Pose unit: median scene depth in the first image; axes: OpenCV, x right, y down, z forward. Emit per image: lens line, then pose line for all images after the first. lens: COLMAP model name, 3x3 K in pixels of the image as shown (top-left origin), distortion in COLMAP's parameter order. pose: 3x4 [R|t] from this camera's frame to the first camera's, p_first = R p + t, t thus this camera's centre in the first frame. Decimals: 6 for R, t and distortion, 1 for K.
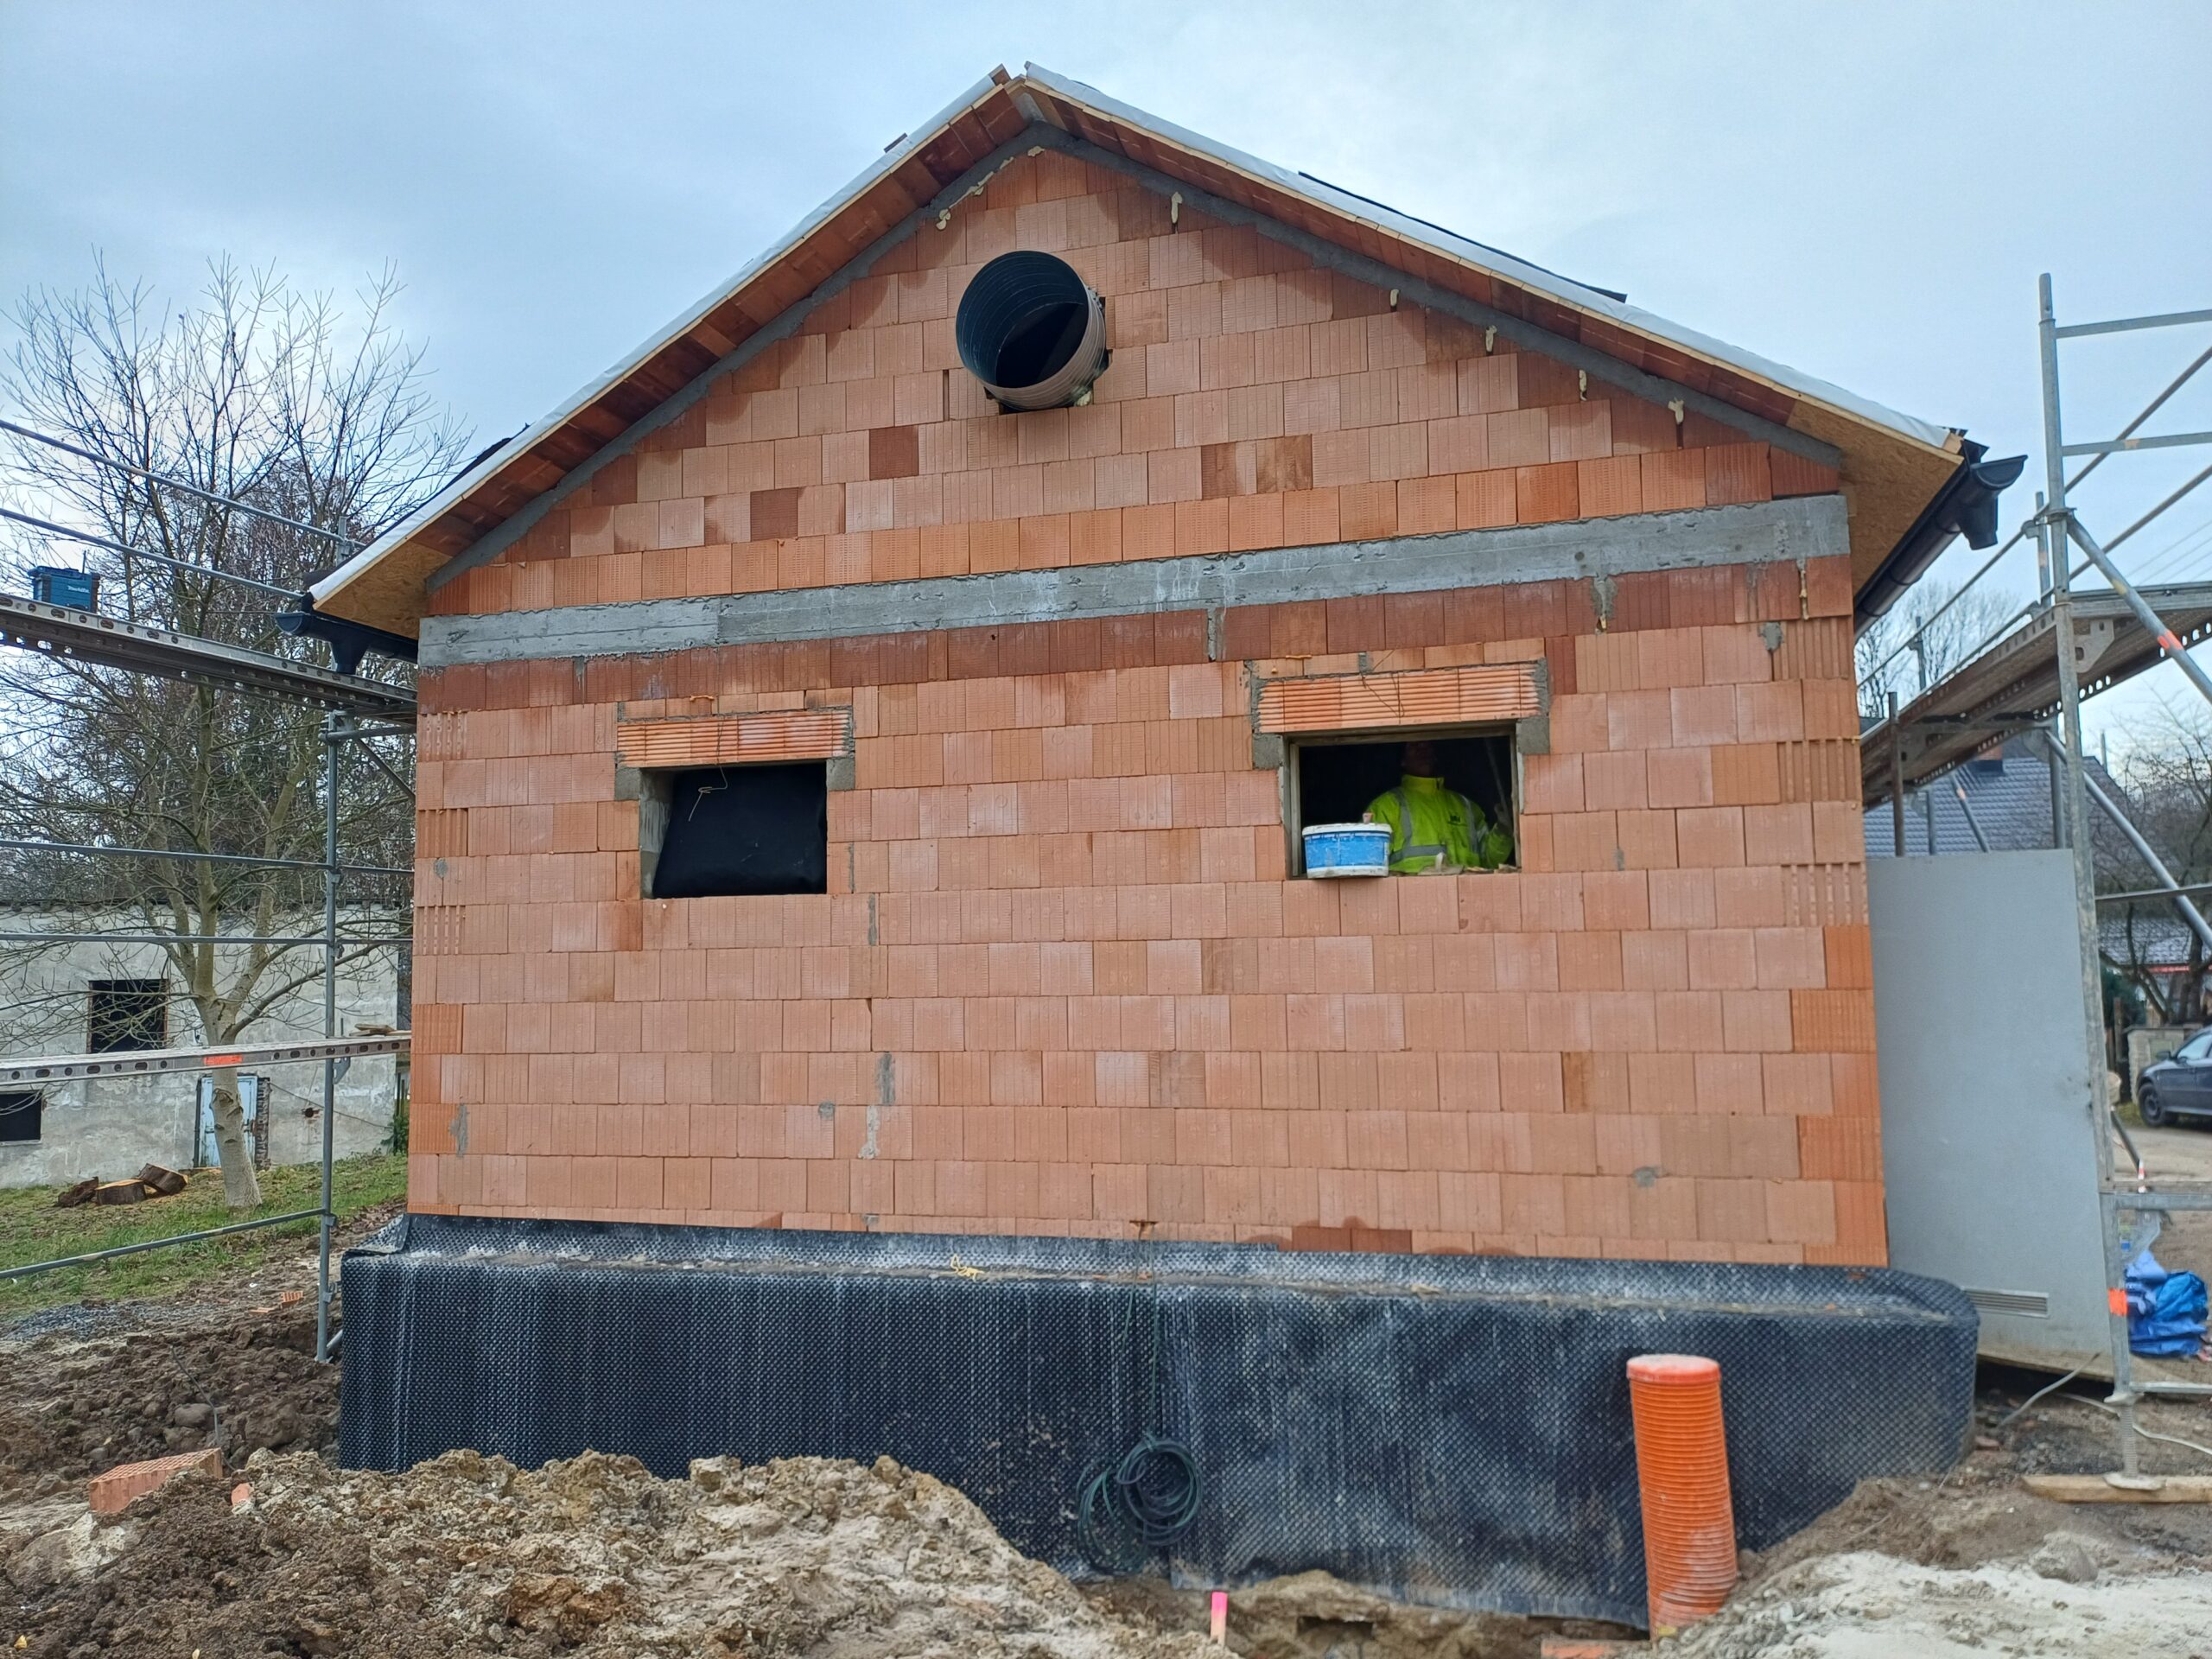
lens RADIAL K [[1633.6, 0, 1074.0], [0, 1633.6, 849.7], [0, 0, 1]] dist [0.056725, -0.000649]
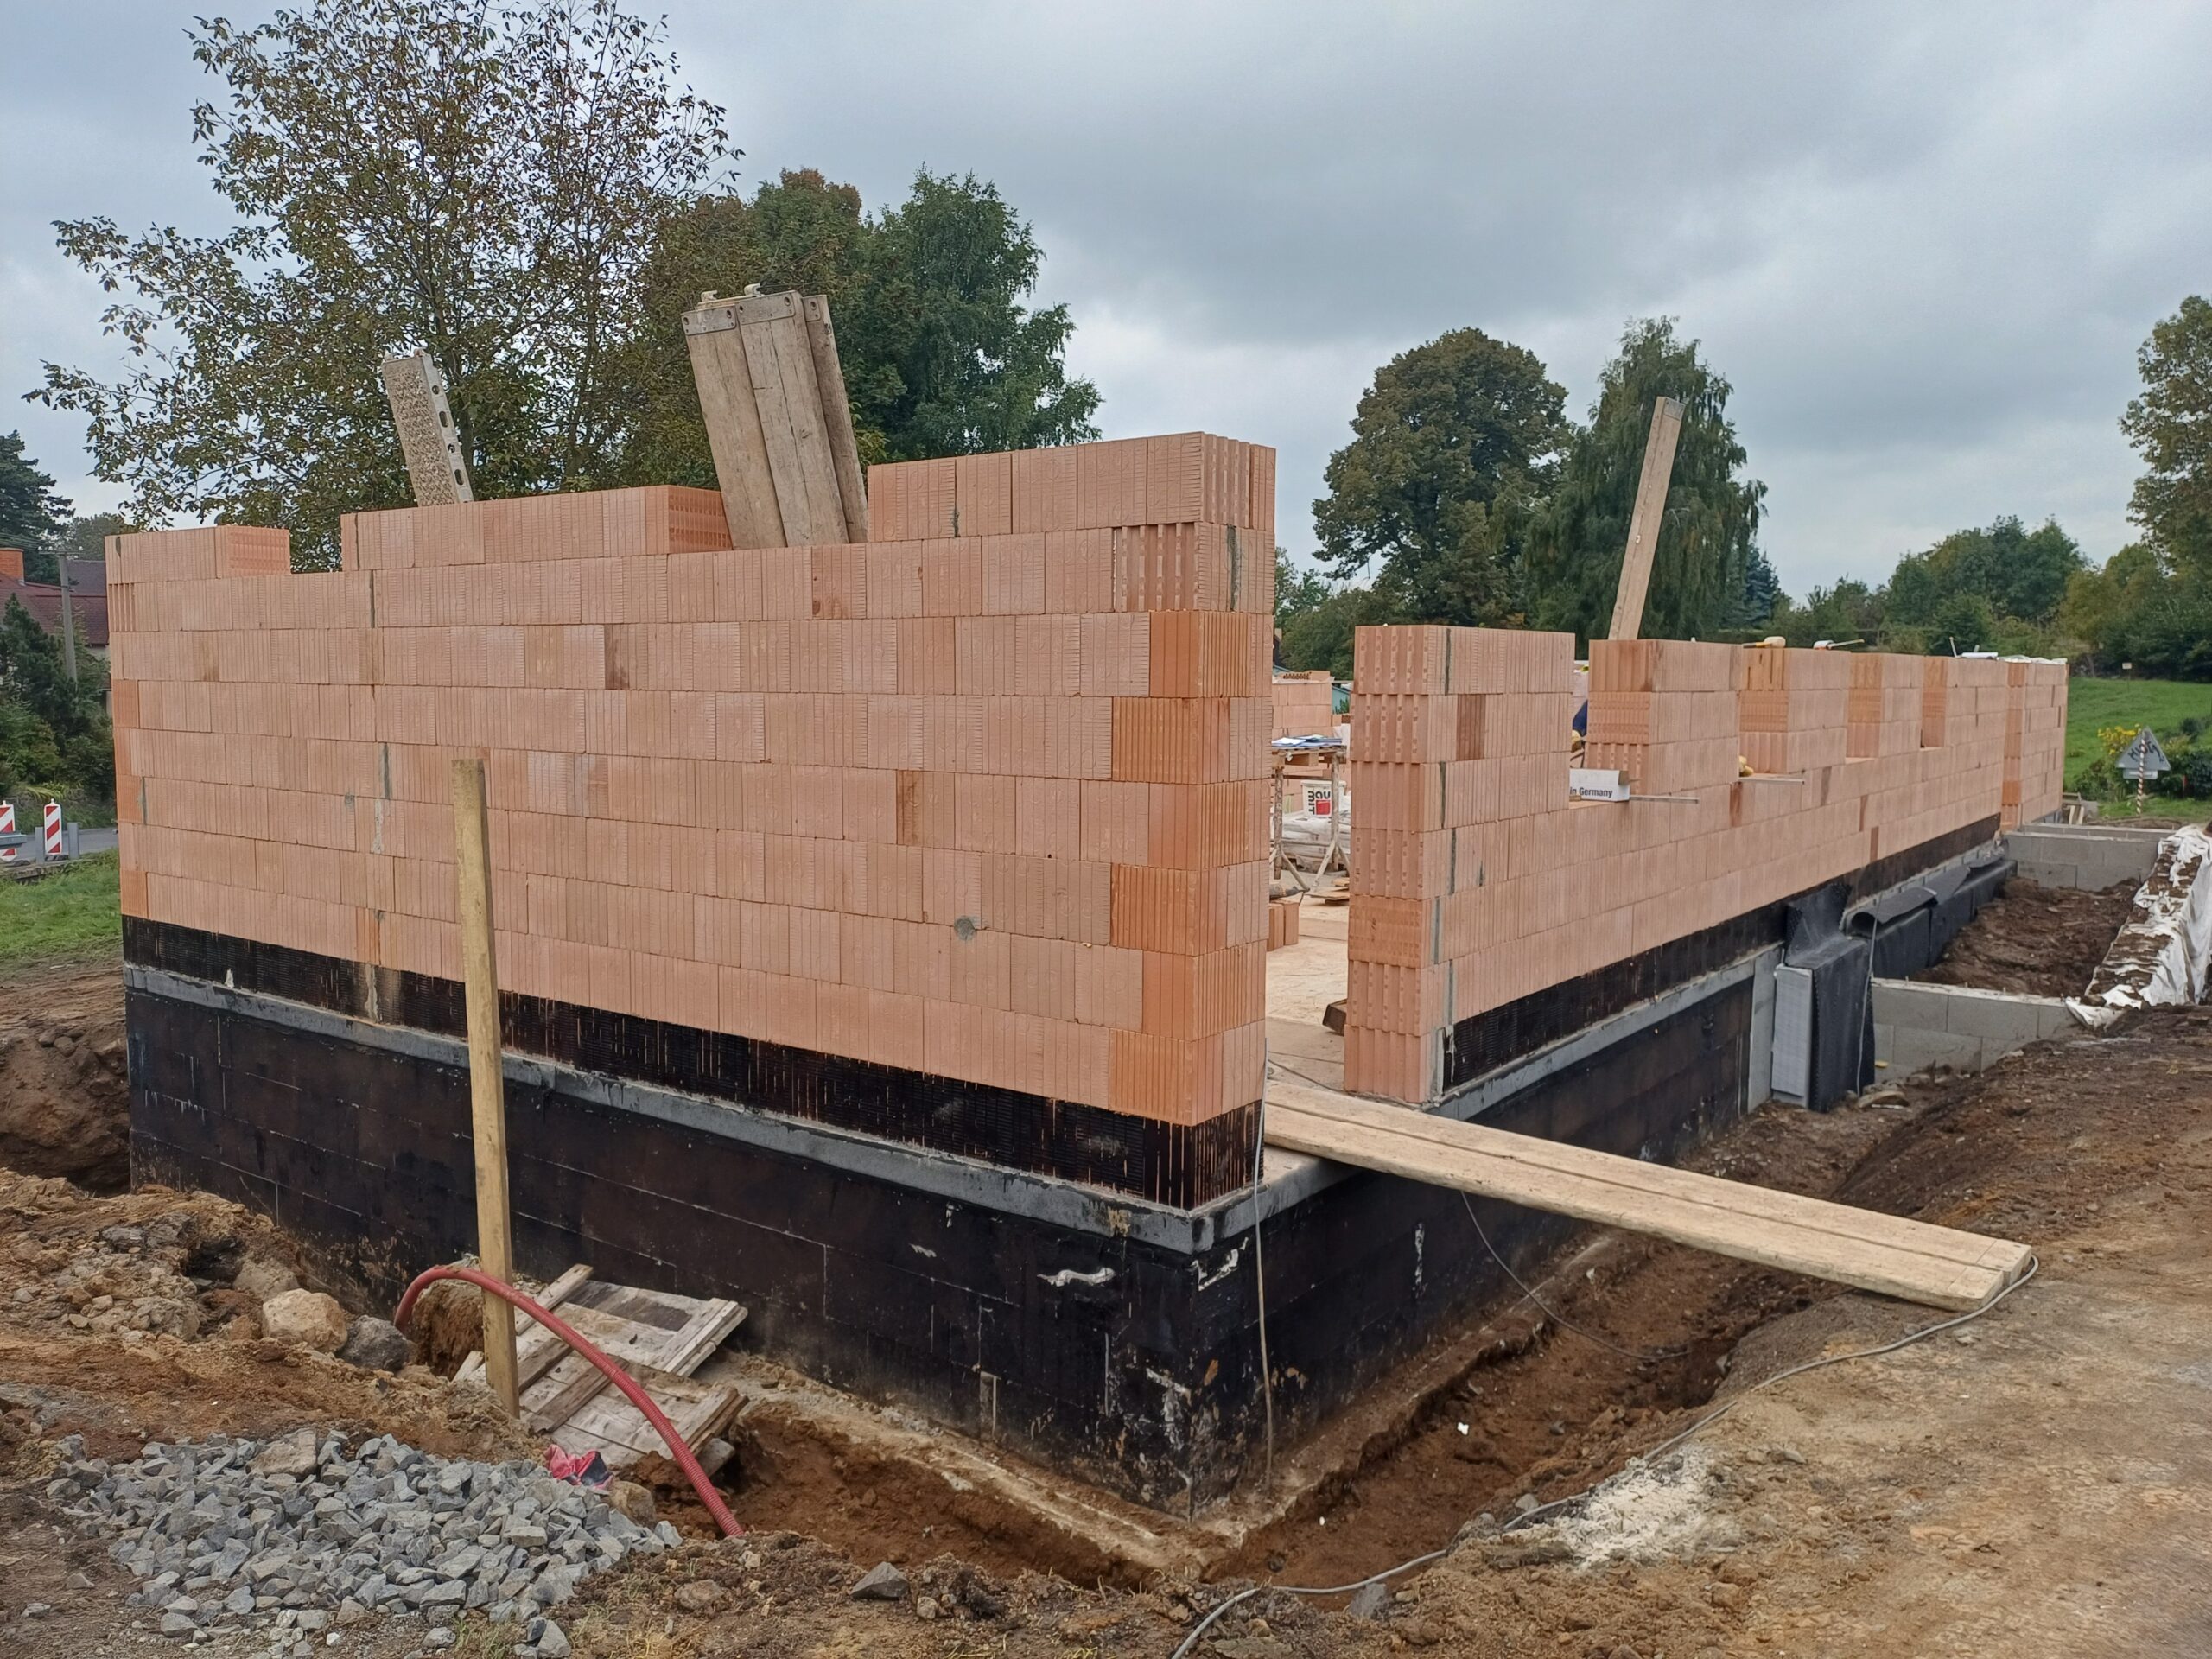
lens RADIAL K [[1633.6, 0, 1112.2], [0, 1633.6, 786.0], [0, 0, 1]] dist [0.056725, -0.000649]
pose [[0.939056, 0.039585, -0.341478, 0.609762], [0.015243, 0.987576, 0.156401, 0.007774], [0.343427, -0.152075, 0.926786, 0.276578]]
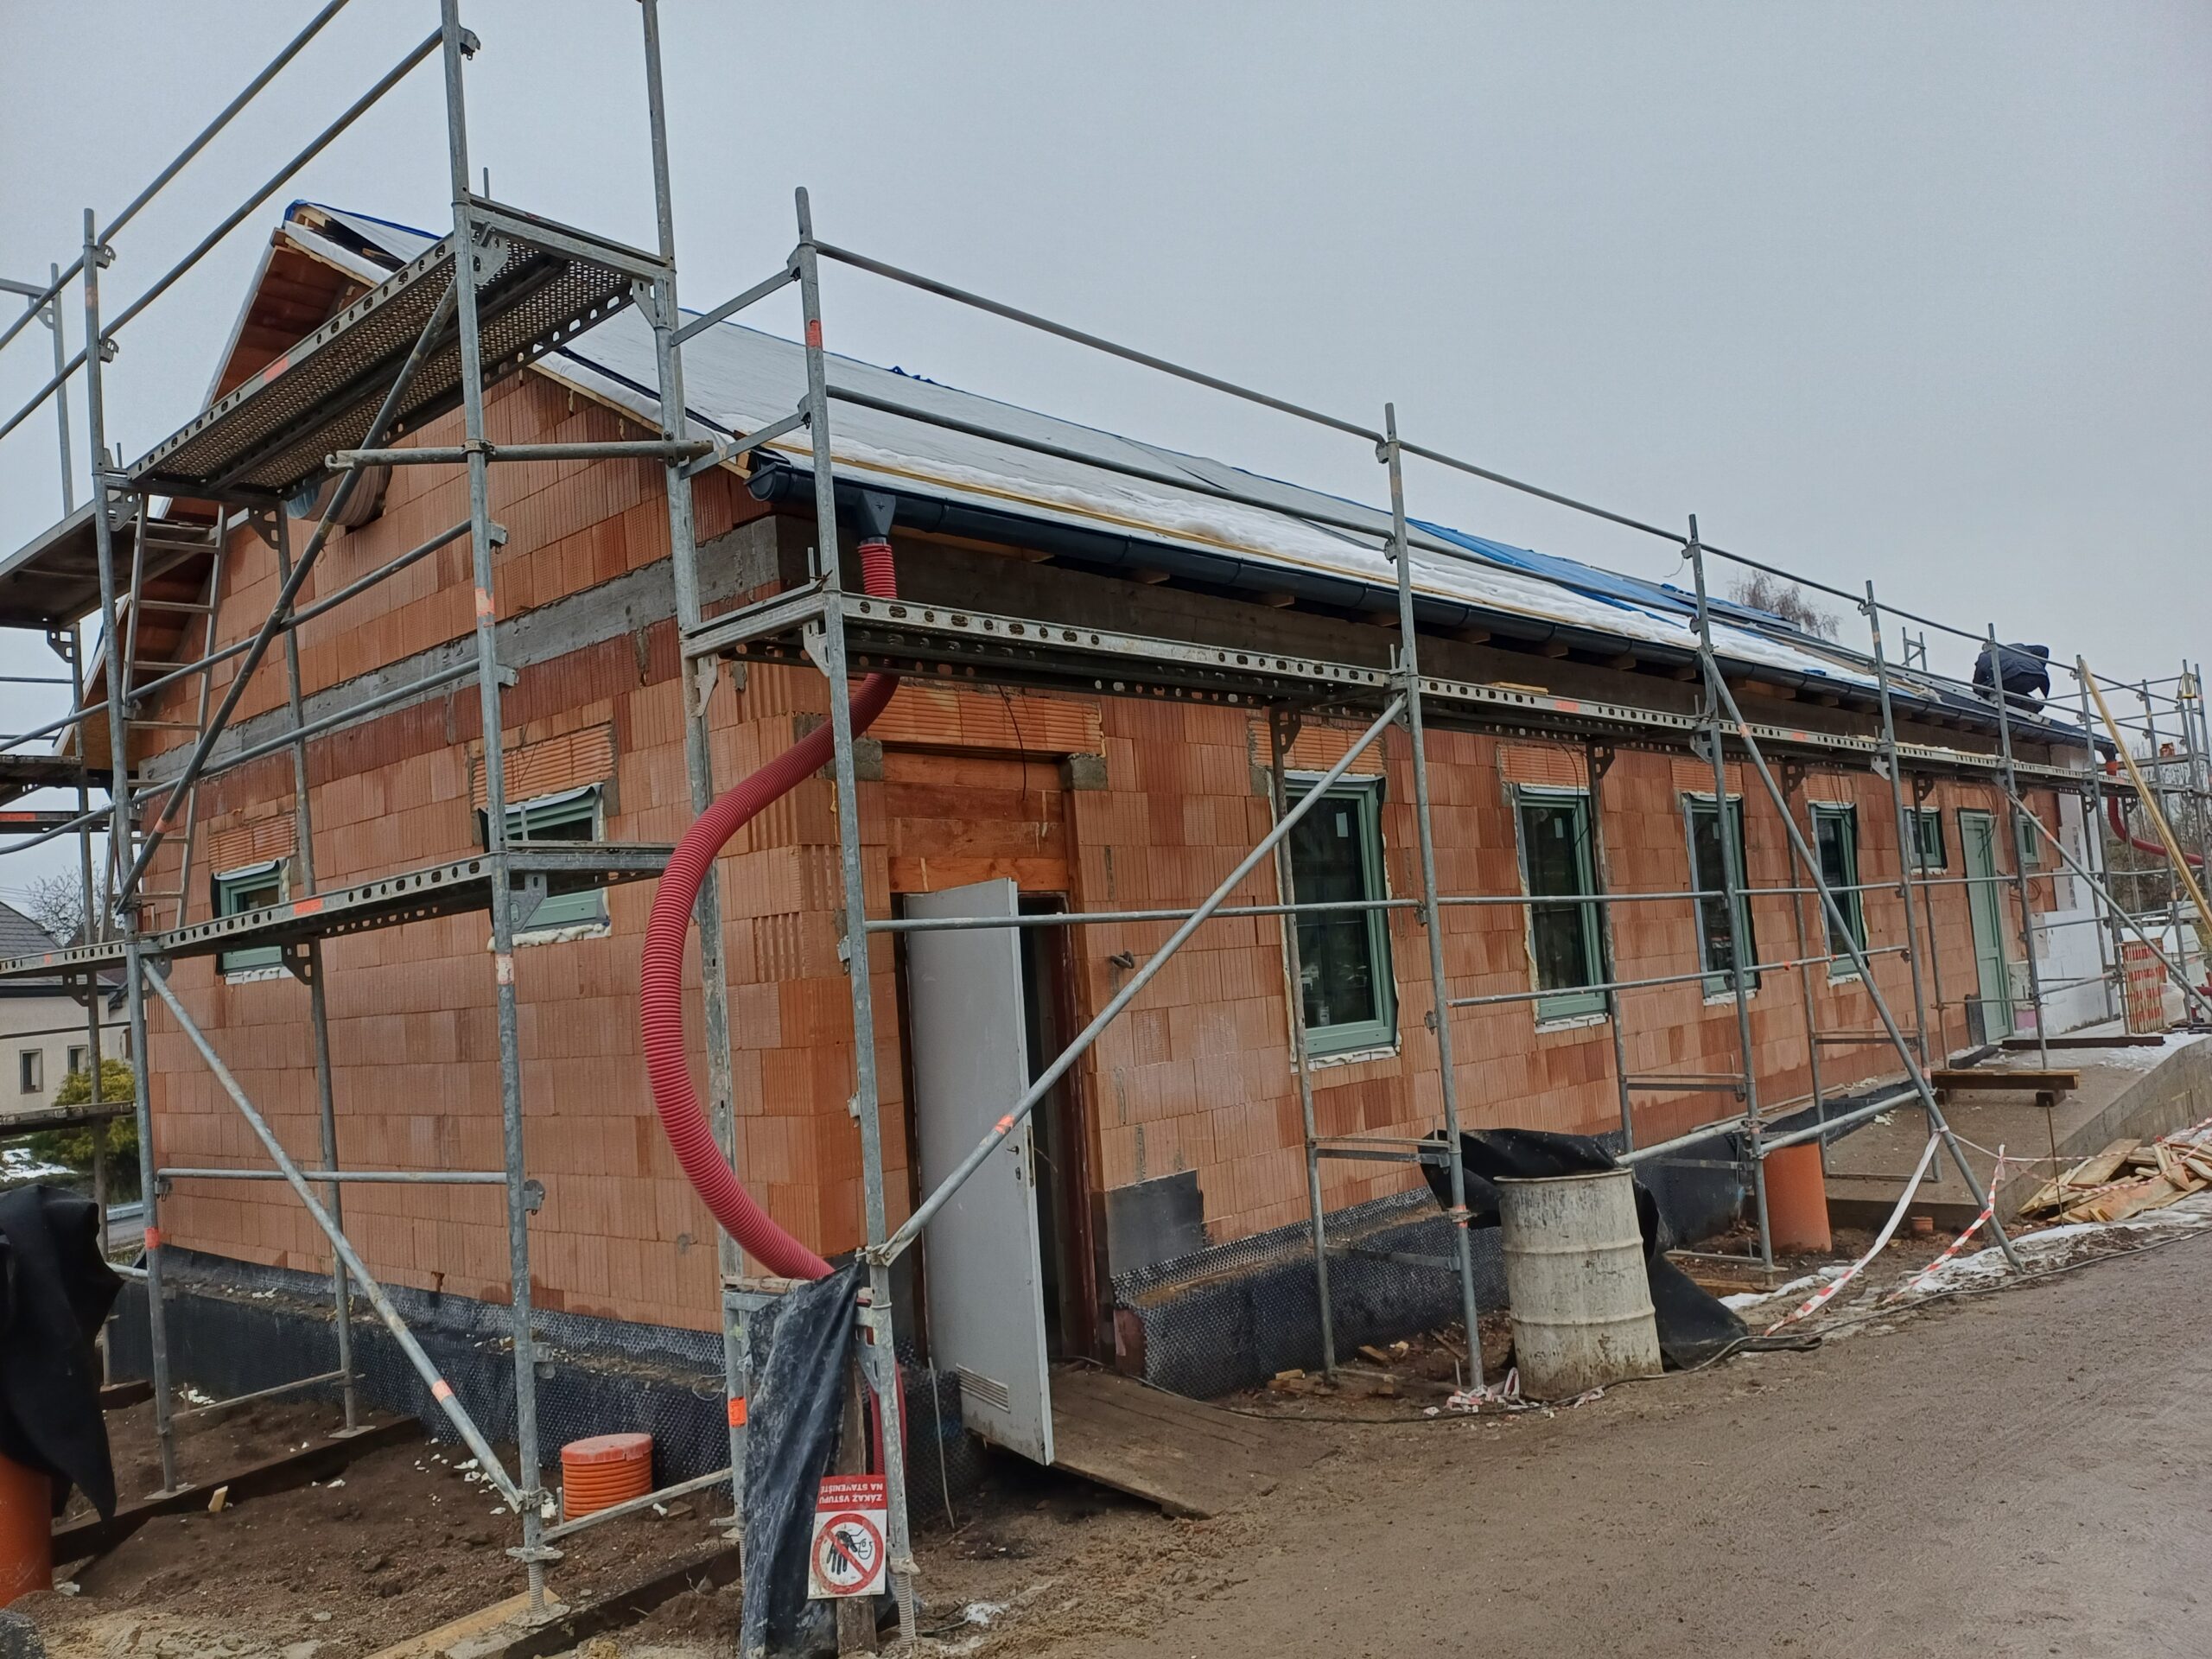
lens RADIAL K [[1633.6, 0, 1117.6], [0, 1633.6, 844.3], [0, 0, 1]] dist [0.056725, -0.000649]
pose [[0.895629, -0.088890, -0.435829, 0.920897], [0.107326, 0.994064, 0.017809, -0.024514], [0.431659, -0.062726, 0.899853, 0.221953]]
